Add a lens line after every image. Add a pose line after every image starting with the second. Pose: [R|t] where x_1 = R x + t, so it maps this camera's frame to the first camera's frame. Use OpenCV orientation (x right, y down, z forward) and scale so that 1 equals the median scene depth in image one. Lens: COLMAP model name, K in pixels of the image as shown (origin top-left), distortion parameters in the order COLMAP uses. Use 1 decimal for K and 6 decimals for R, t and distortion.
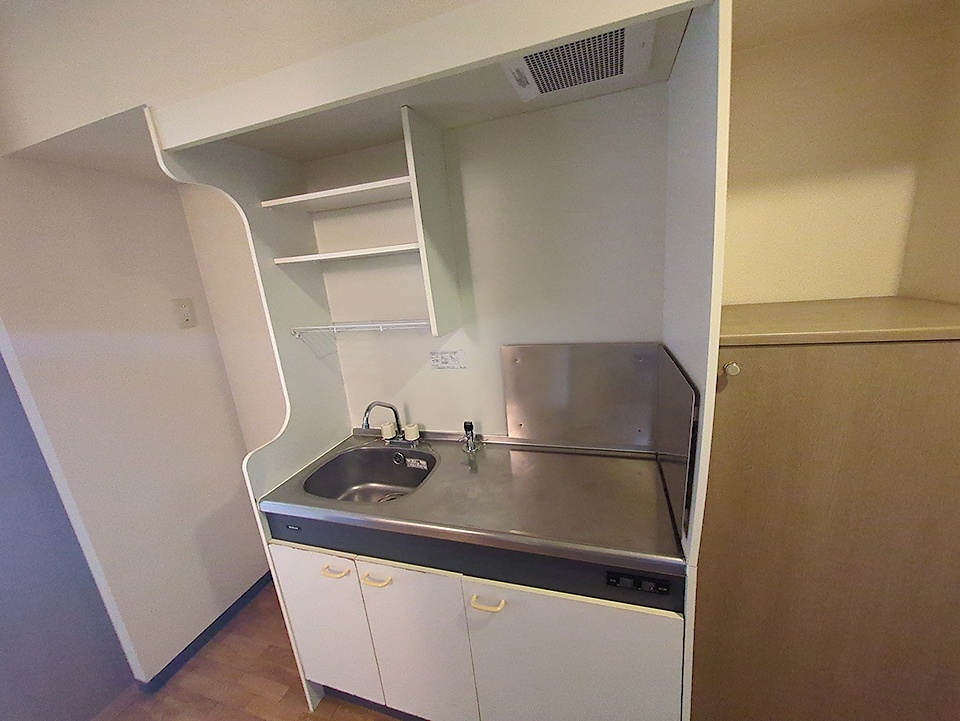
lens RADIAL K [[379.4, 0, 480.0], [0, 379.4, 360.5], [0, 0, 1]] dist [-0.005914, 0.004358]
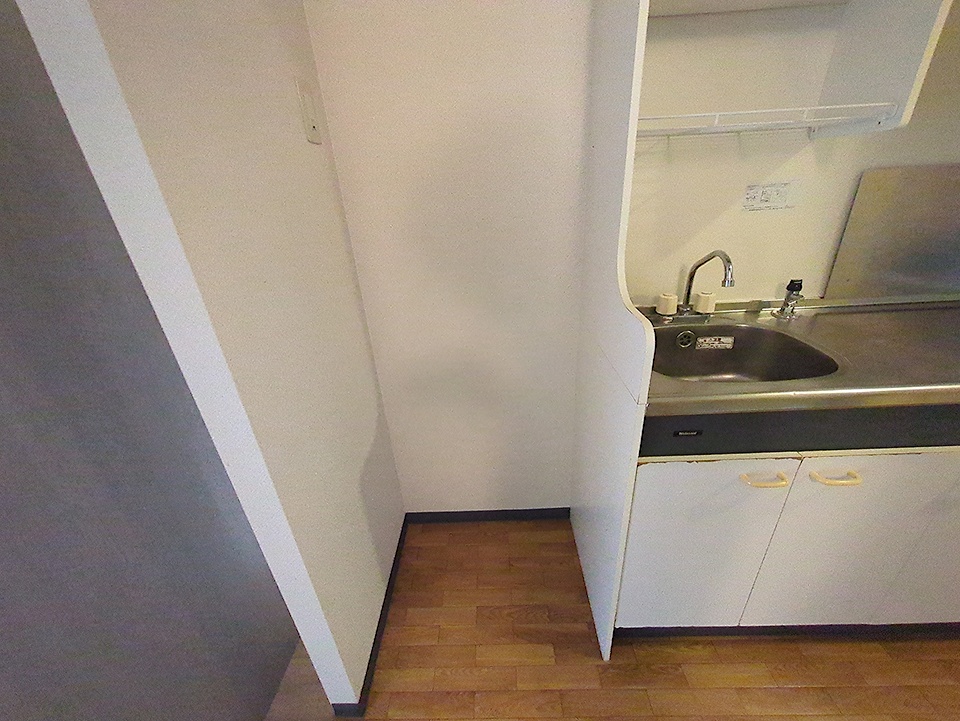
lens RADIAL K [[379.4, 0, 480.0], [0, 379.4, 360.5], [0, 0, 1]] dist [-0.005914, 0.004358]
pose [[0.953187, -0.091317, 0.288262, -0.848566], [0.039486, 0.982737, 0.180747, 0.153521], [-0.299791, -0.160903, 0.940338, 0.428581]]
